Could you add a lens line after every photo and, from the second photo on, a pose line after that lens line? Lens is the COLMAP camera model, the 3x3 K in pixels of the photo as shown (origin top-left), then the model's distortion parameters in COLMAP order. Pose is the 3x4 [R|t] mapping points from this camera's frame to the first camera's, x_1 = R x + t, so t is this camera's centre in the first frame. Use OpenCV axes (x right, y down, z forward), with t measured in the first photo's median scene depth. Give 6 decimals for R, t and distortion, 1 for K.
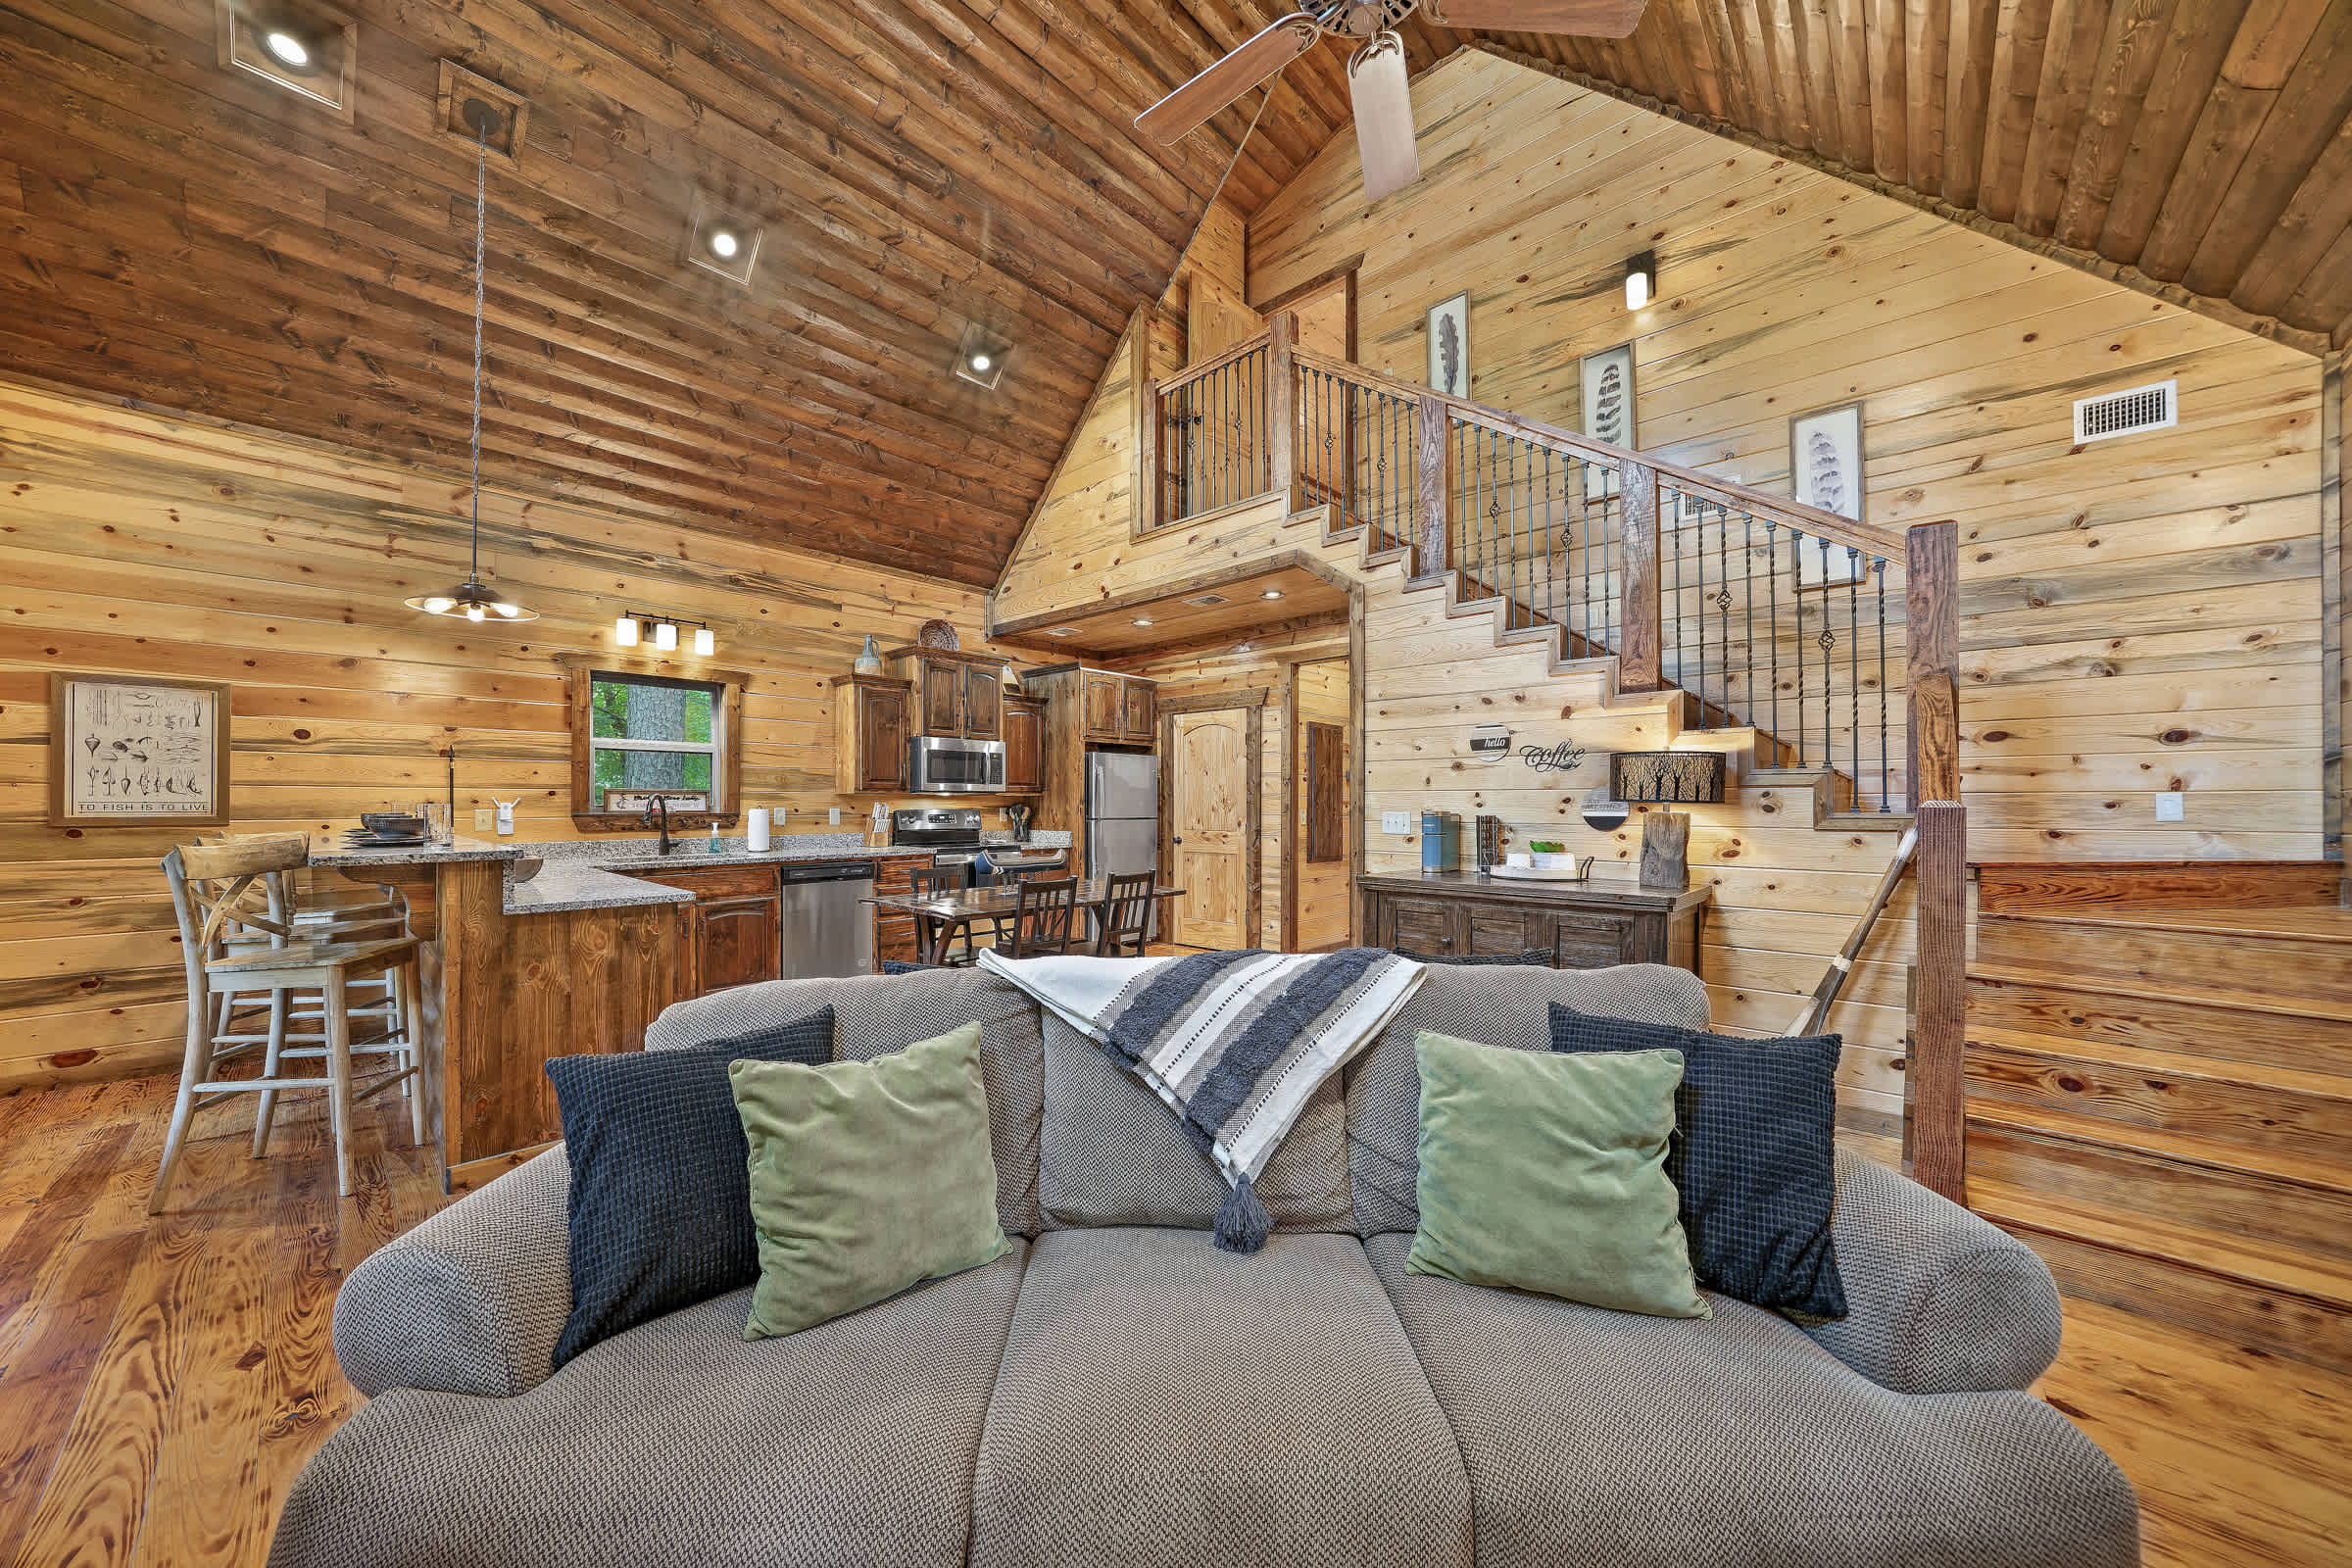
lens RADIAL K [[791.2, 0, 1228.9], [0, 791.2, 797.2], [0, 0, 1]] dist [-0.009193, 0.000219]
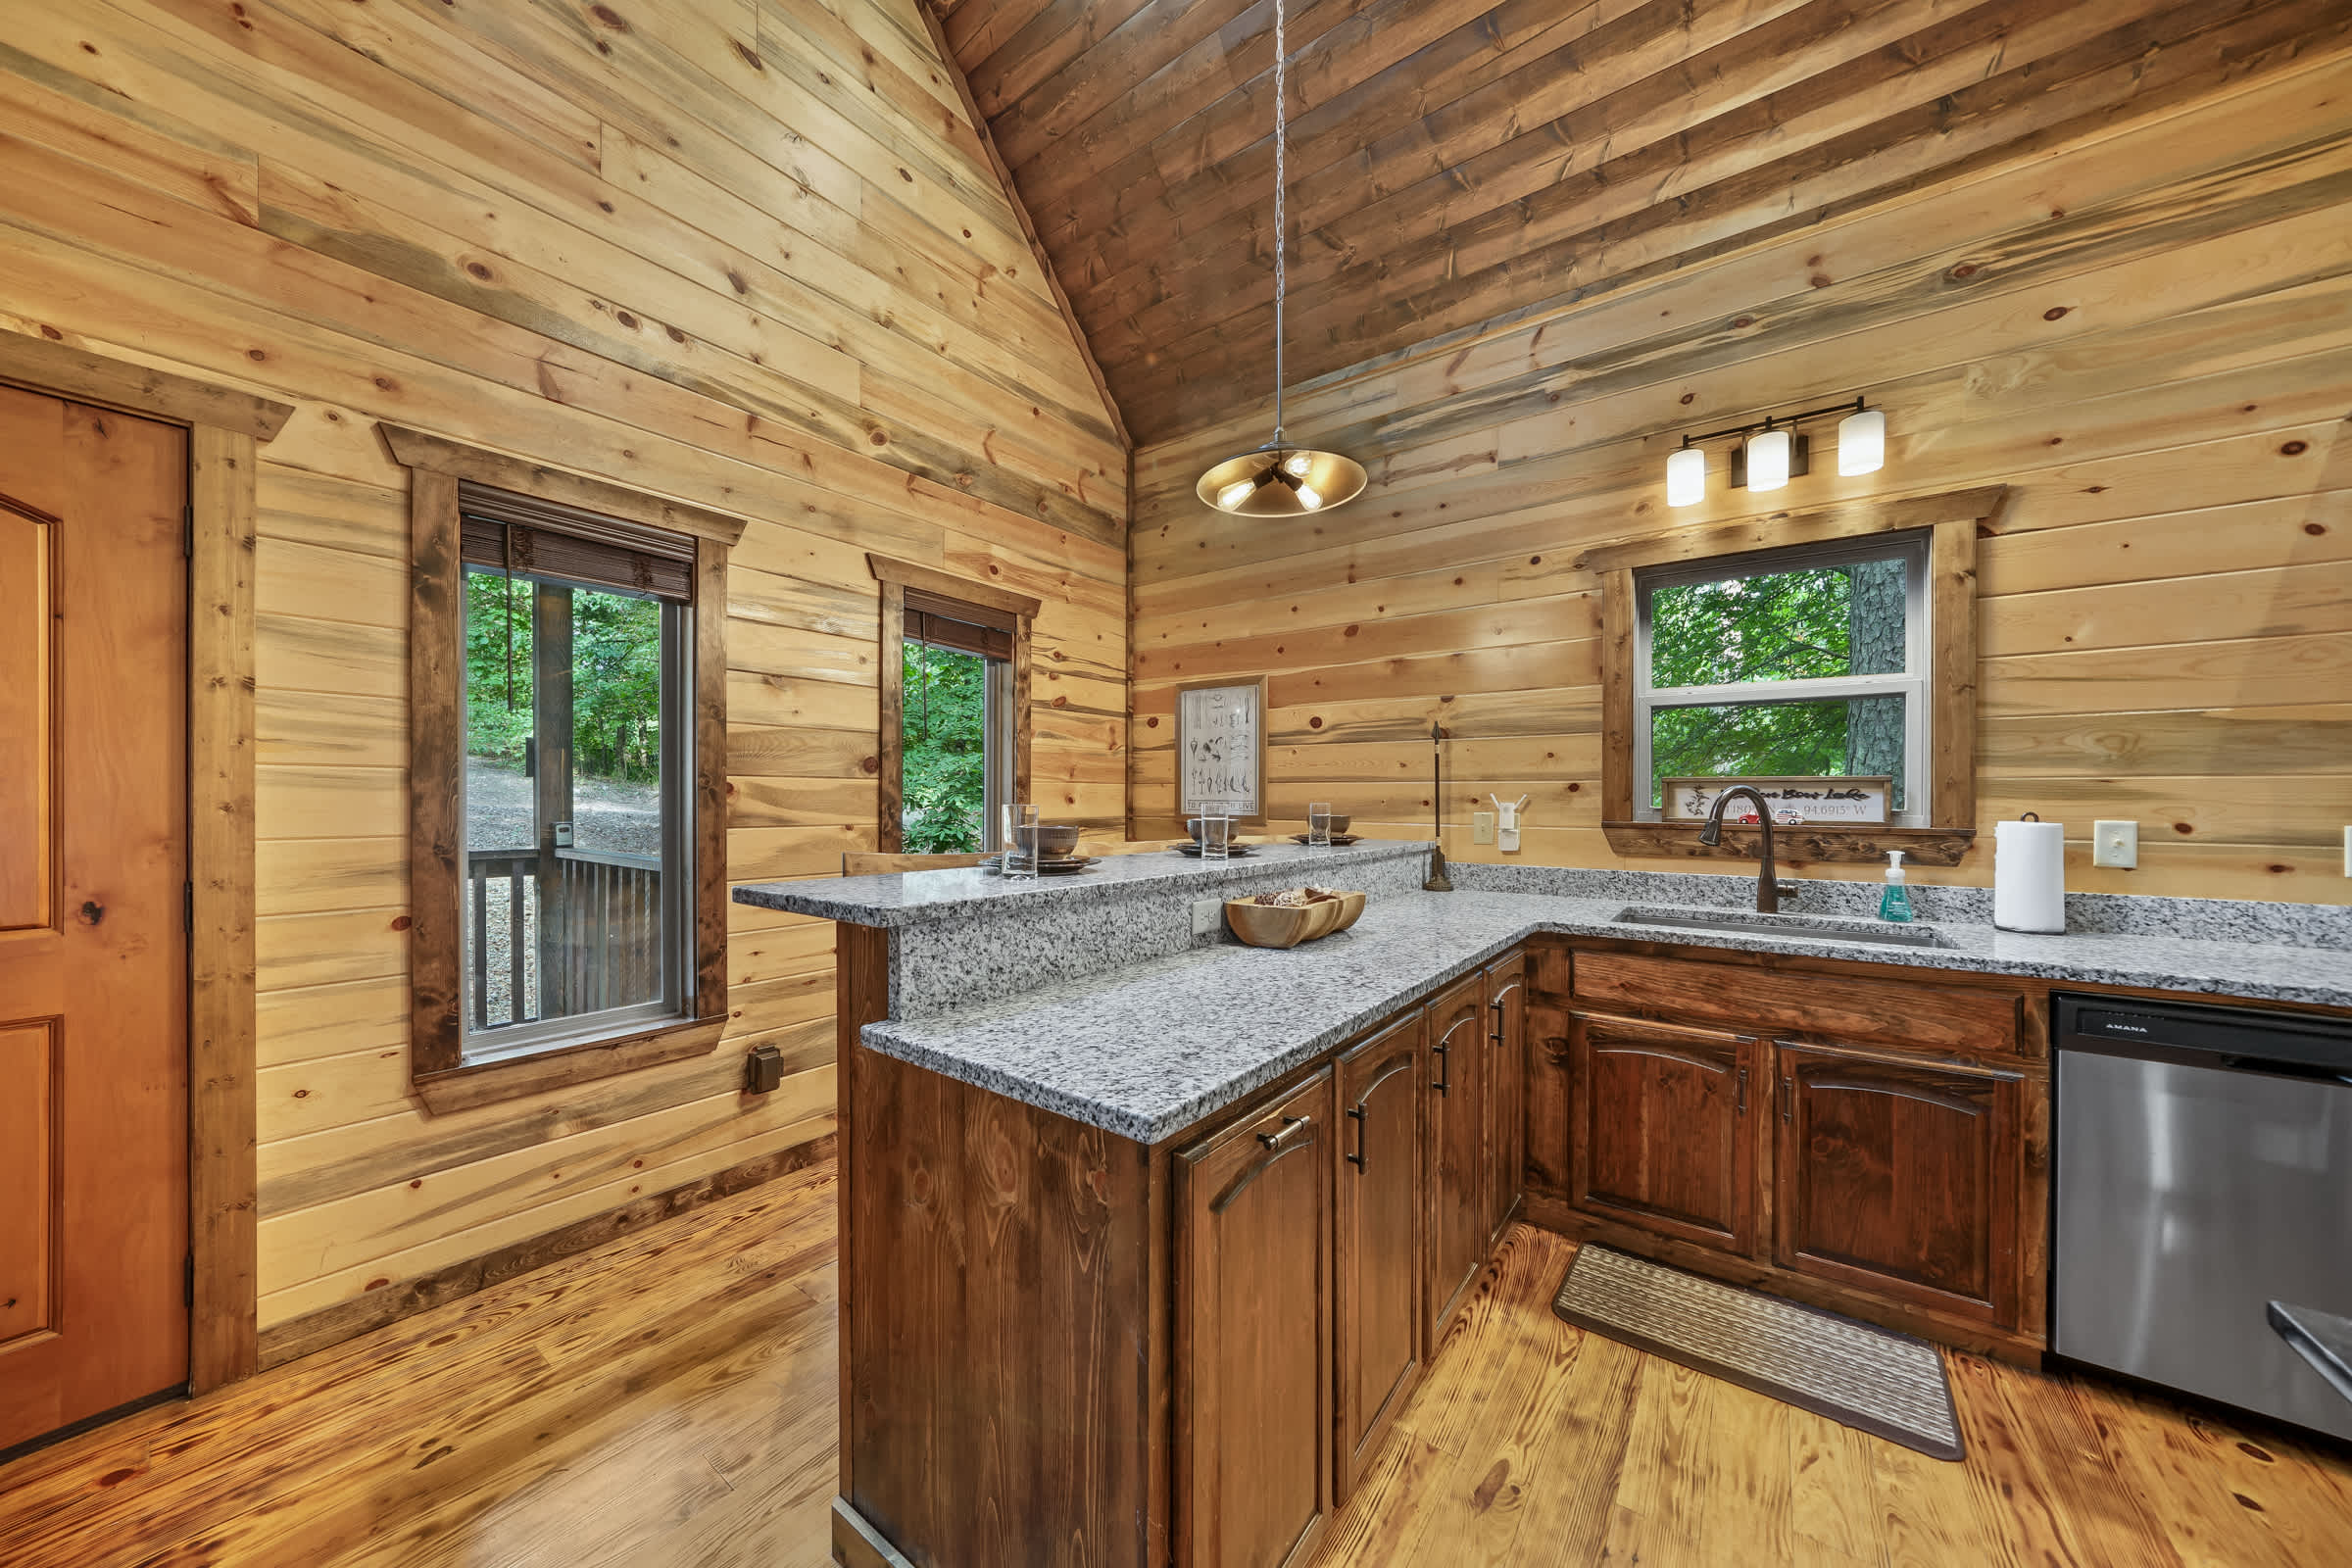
lens RADIAL K [[791.6, 0, 1131.9], [0, 791.6, 800.2], [0, 0, 1]] dist [-0.009013, 0.000147]
pose [[0.022665, 0.000199, -0.999743, -0.228953], [0.000326, 1.000000, 0.000207, 0.004253], [0.999743, -0.000331, 0.022665, 0.569294]]
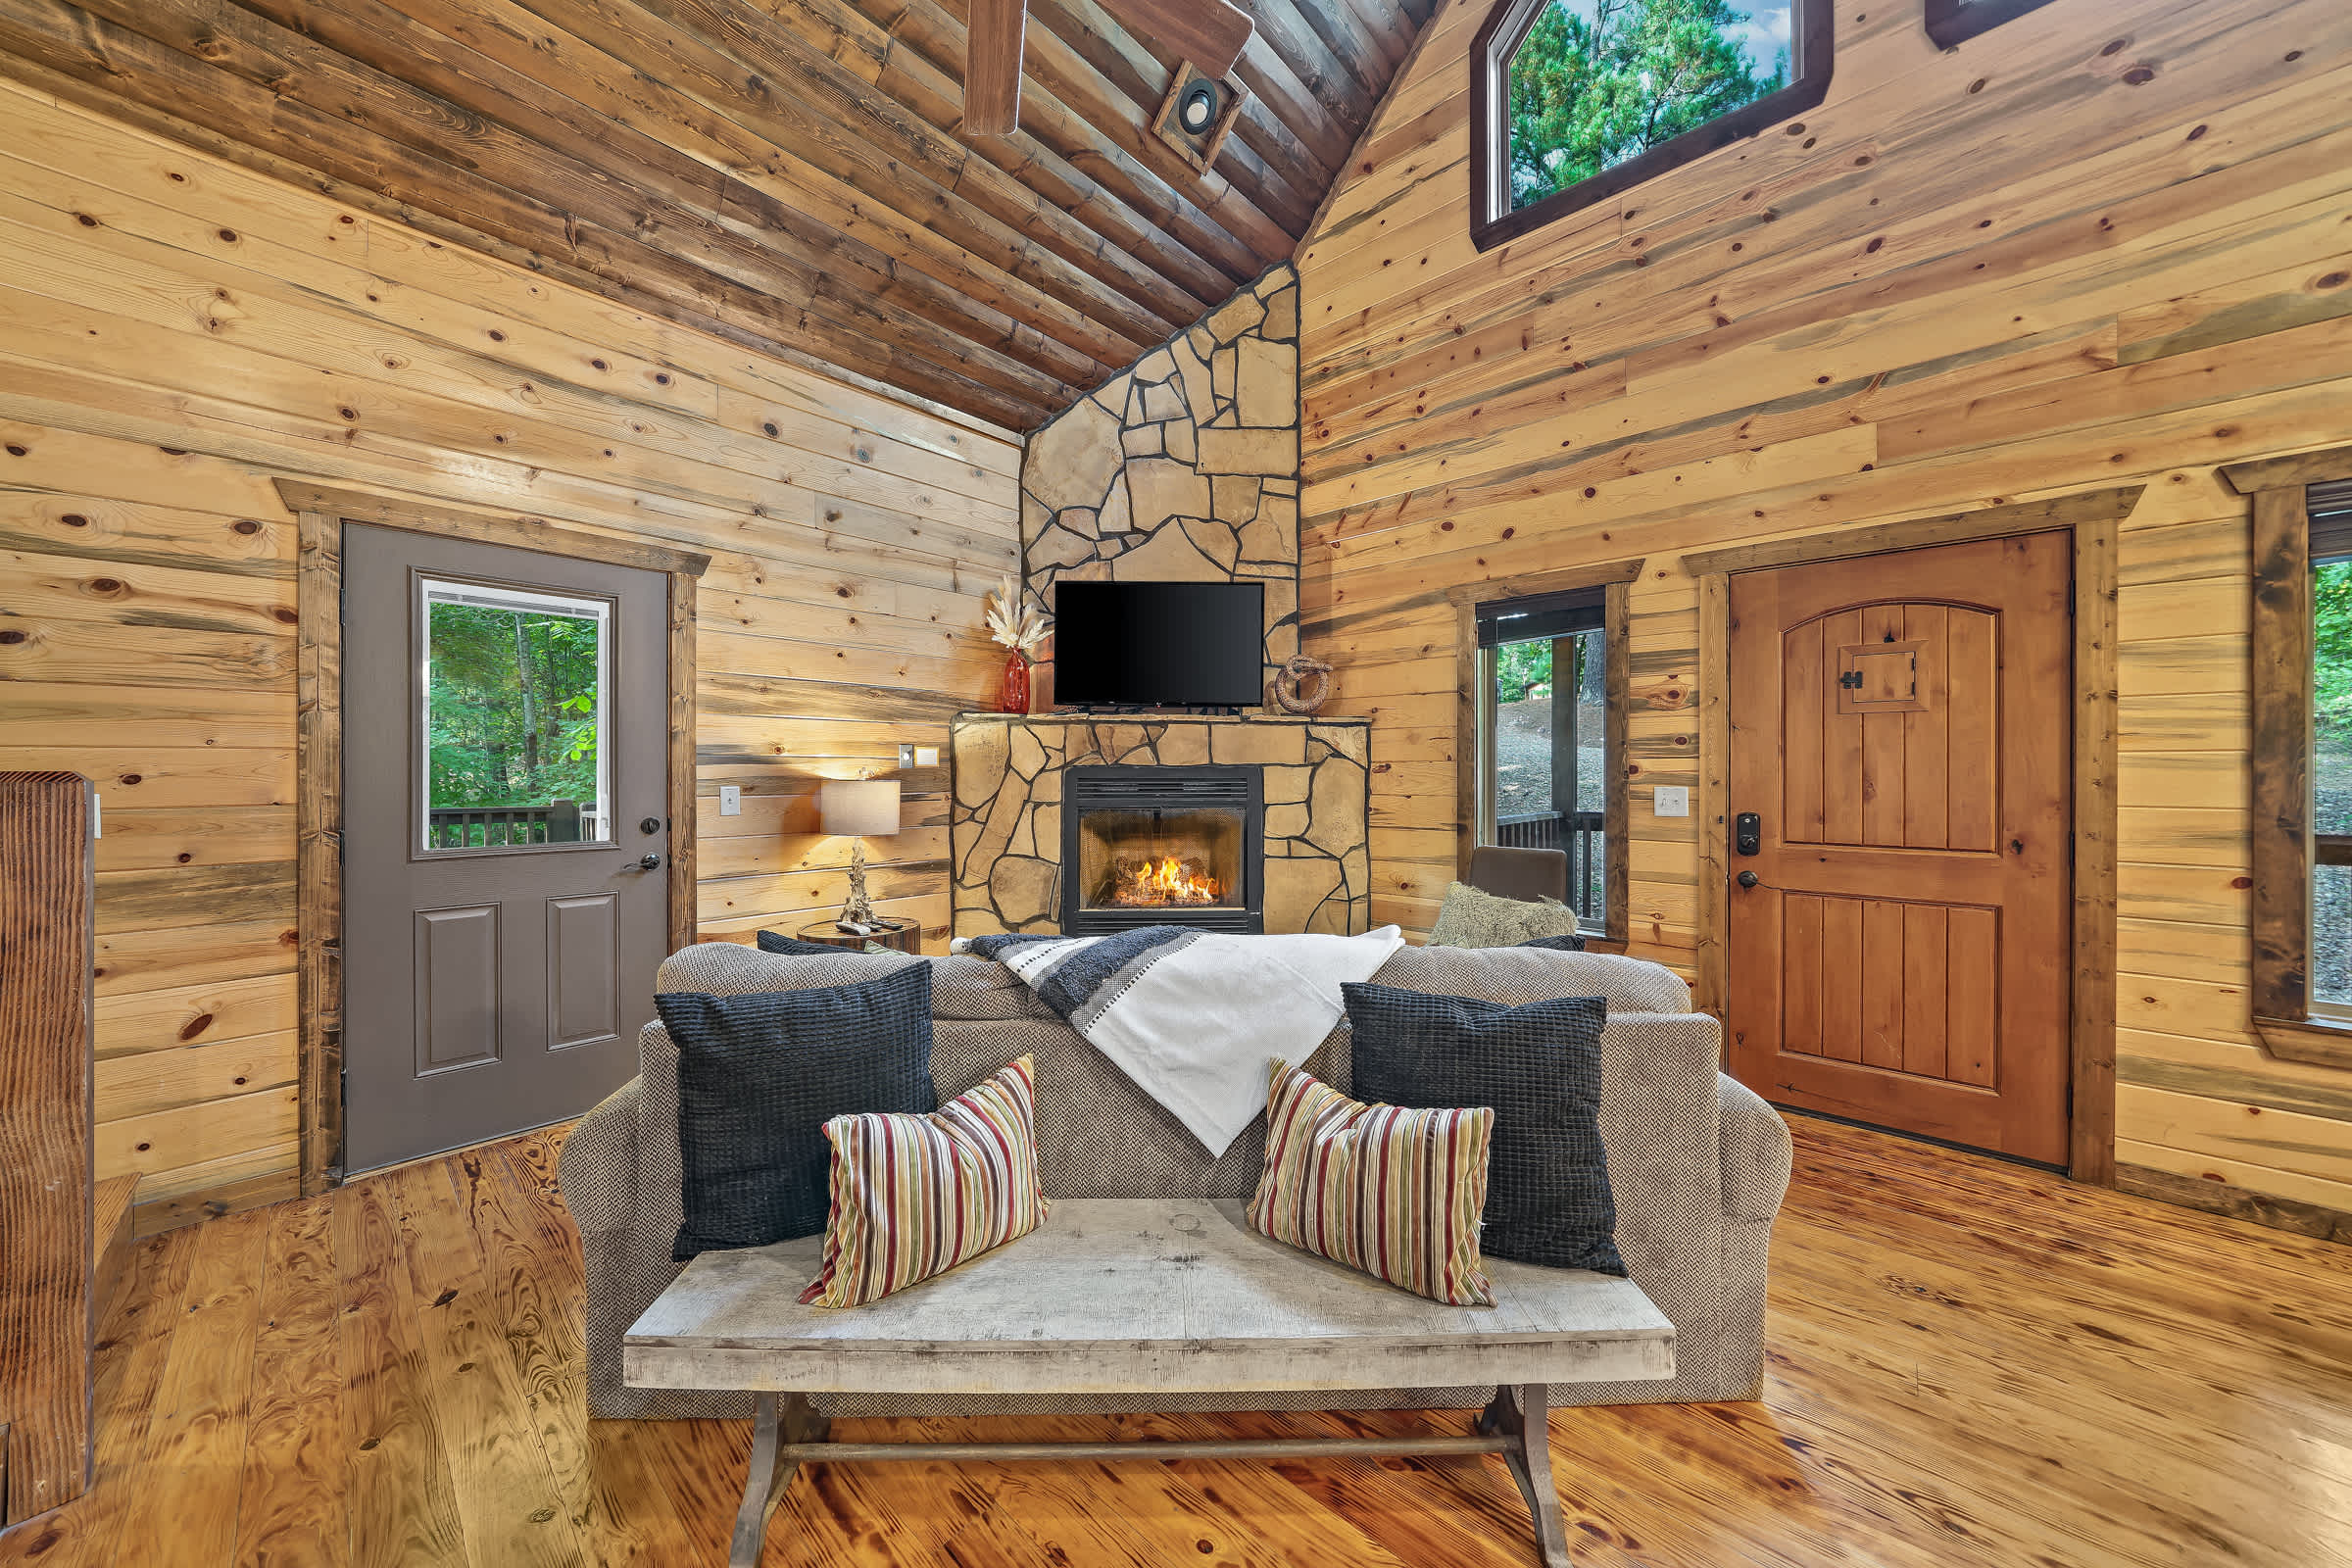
lens RADIAL K [[810.7, 0, 1198.0], [0, 810.7, 775.3], [0, 0, 1]] dist [-0.013808, 0.002562]
pose [[-0.999614, -0.002718, 0.027631, -0.048298], [-0.002752, 0.999996, -0.001189, 0.004802], [-0.027628, -0.001265, -0.999617, 0.686135]]
